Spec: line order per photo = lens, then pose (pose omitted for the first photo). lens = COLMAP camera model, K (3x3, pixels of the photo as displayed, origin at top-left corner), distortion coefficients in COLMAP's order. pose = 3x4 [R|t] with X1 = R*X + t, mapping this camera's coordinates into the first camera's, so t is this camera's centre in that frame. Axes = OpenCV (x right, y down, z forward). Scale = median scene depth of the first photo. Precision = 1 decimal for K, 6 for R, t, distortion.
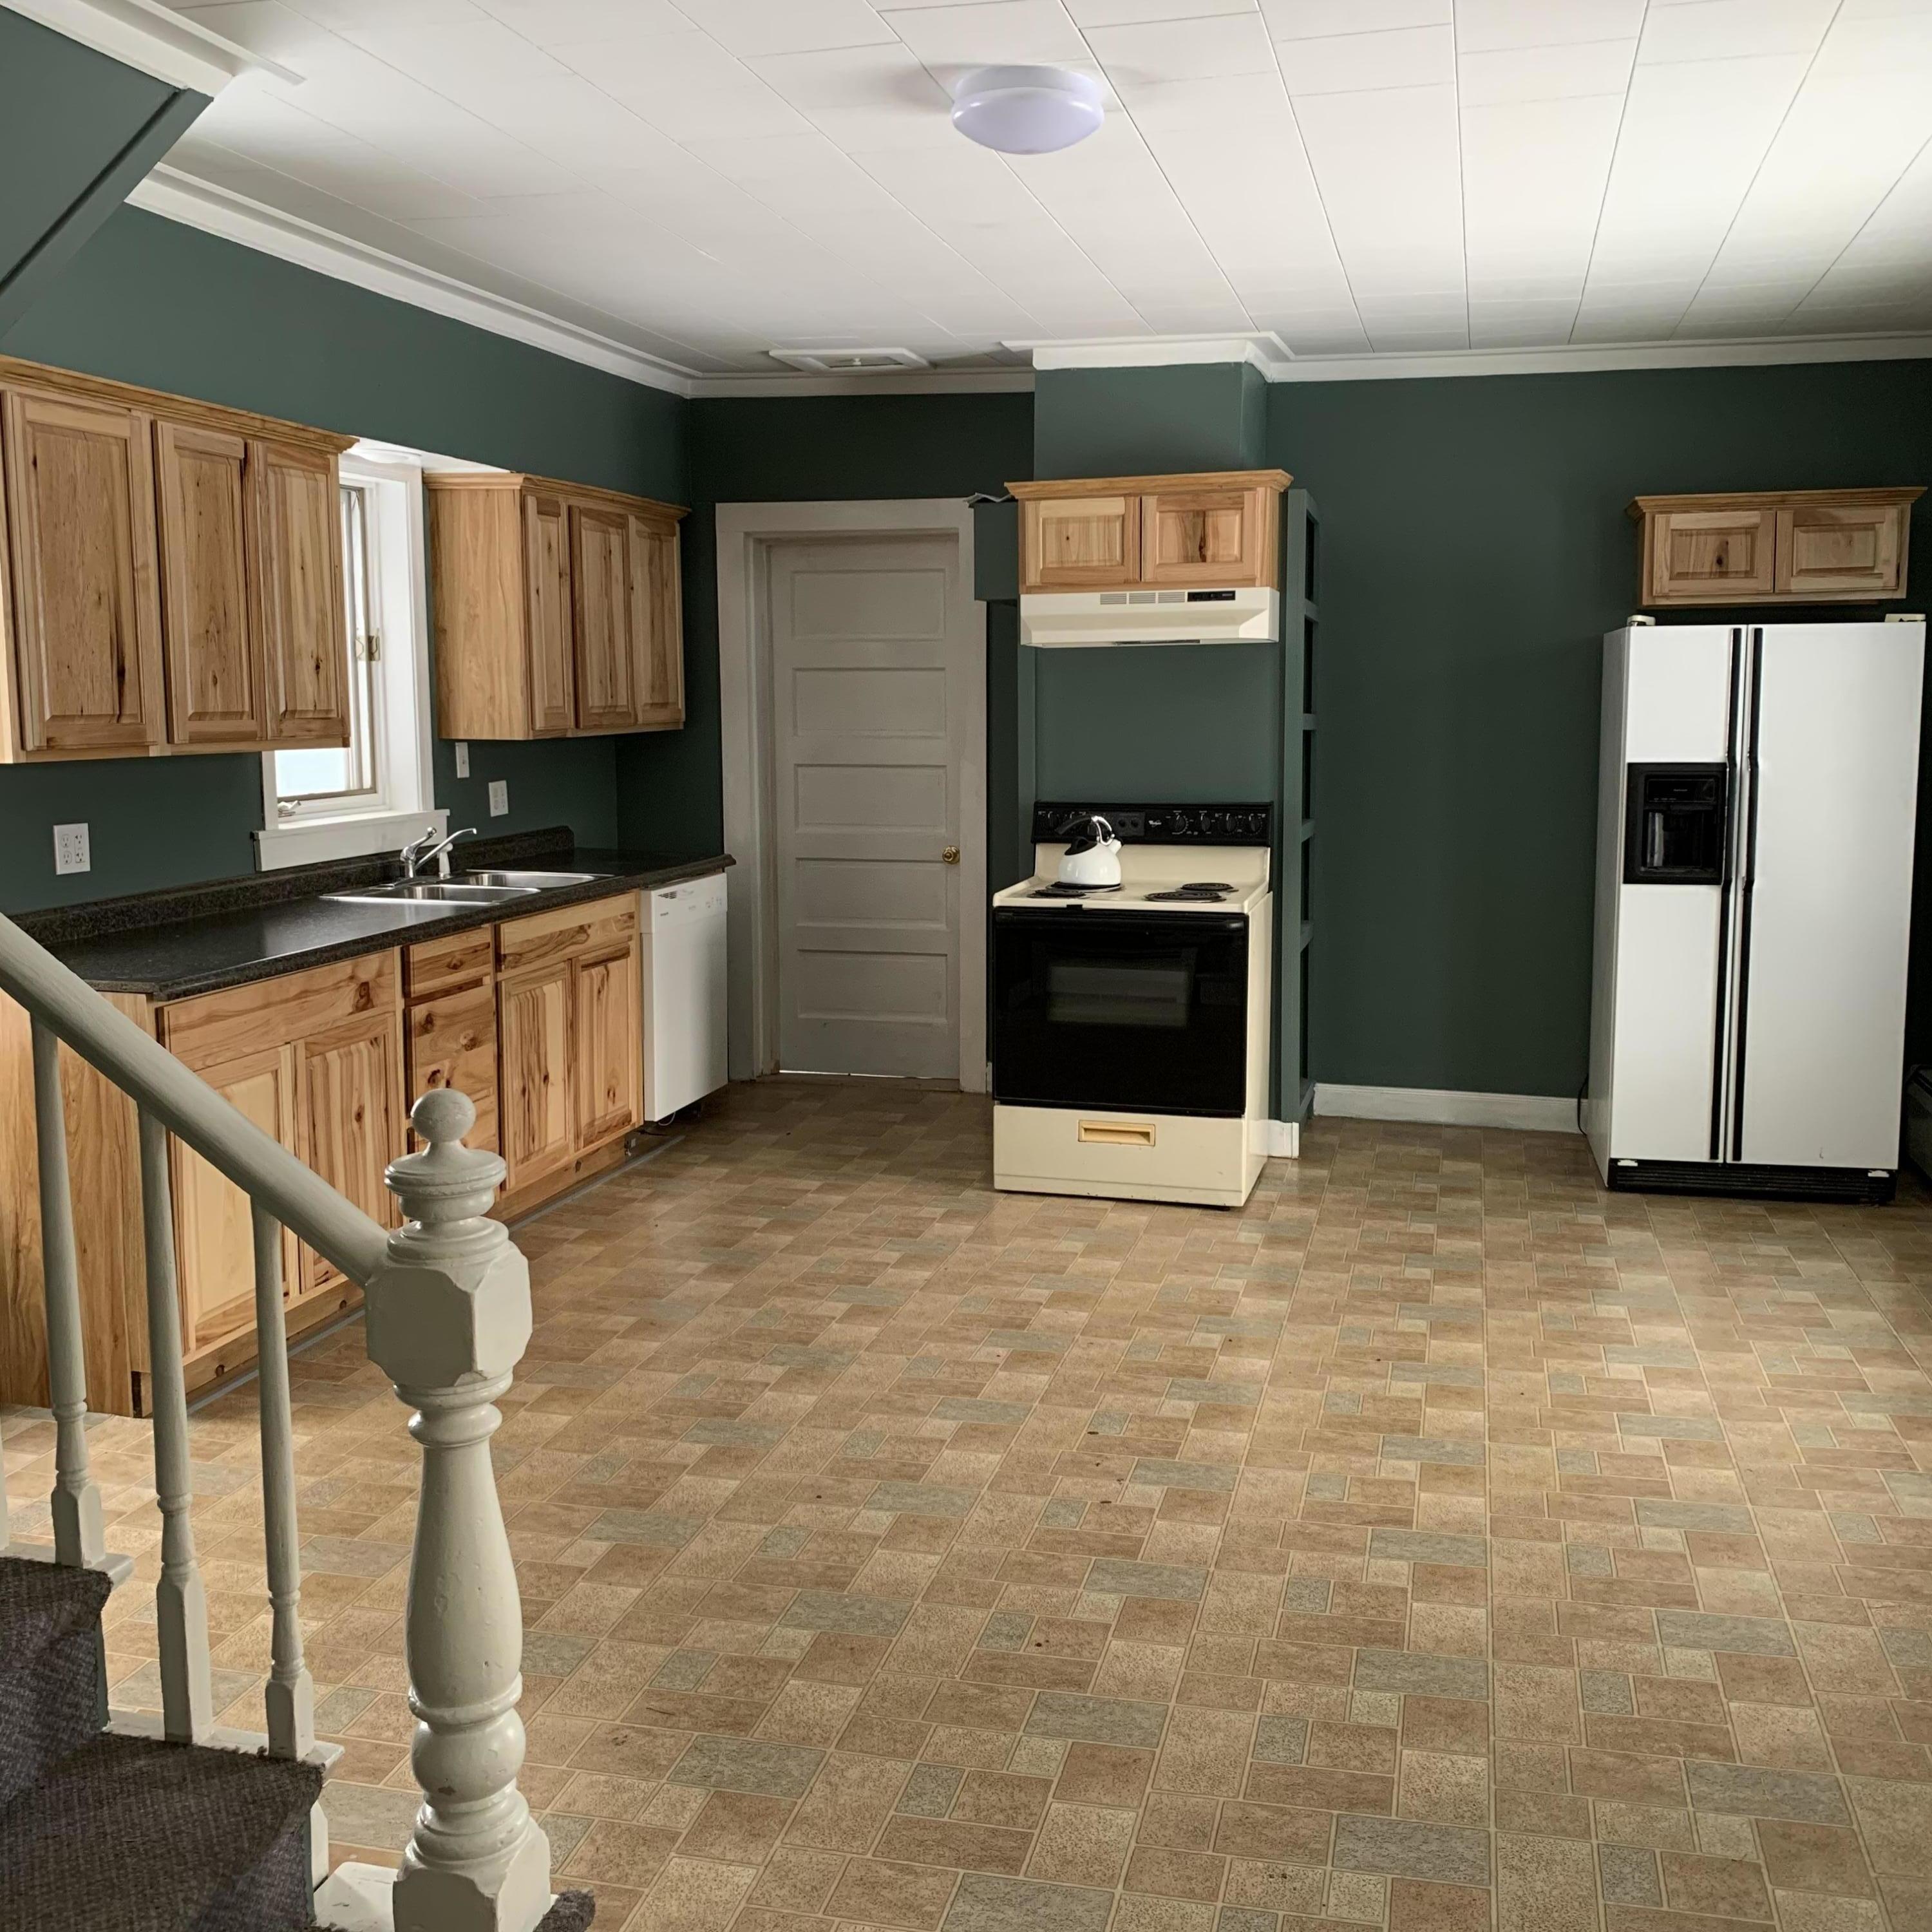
lens RADIAL K [[1971.0, 0, 965.3], [0, 1971.0, 960.6], [0, 0, 1]] dist [0.009277, 0.000000]
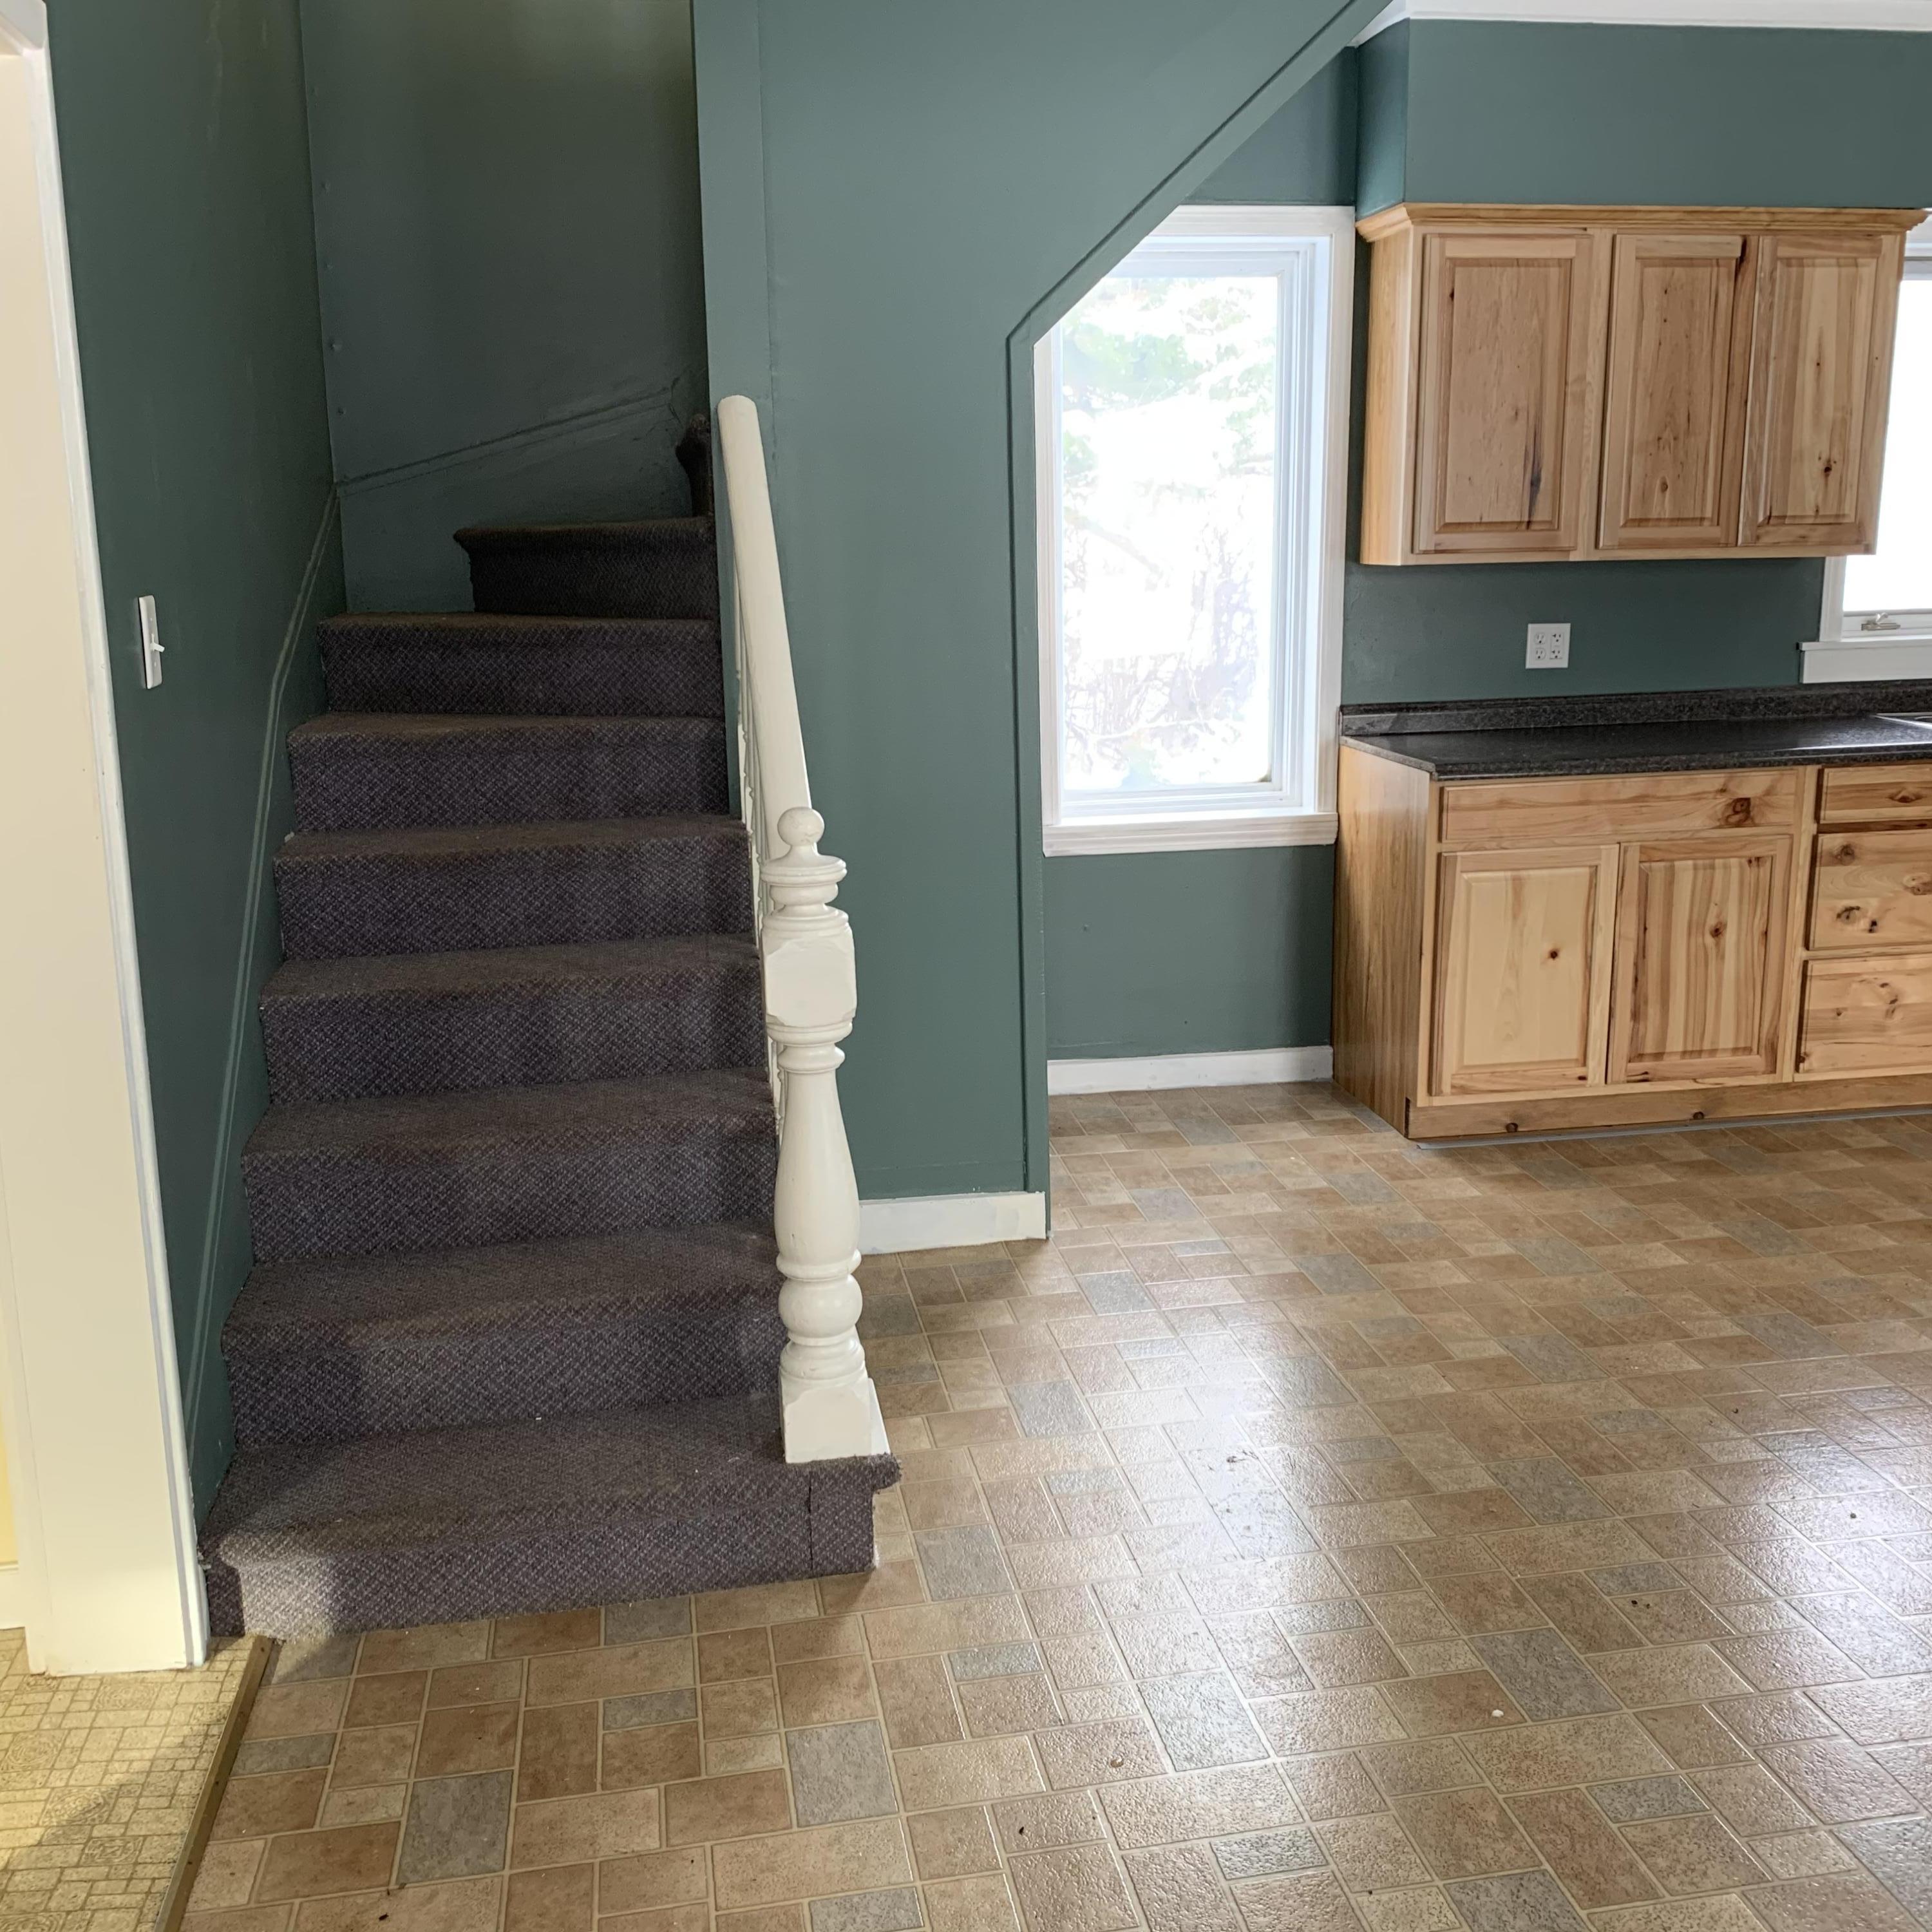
lens RADIAL K [[1971.0, 0, 963.5], [0, 1971.0, 966.6], [0, 0, 1]] dist [0.009277, 0.000000]
pose [[0.403127, 0.192890, -0.894585, 0.432336], [-0.109154, 0.980691, 0.162268, -0.023804], [0.908611, 0.032233, 0.416398, 0.246003]]
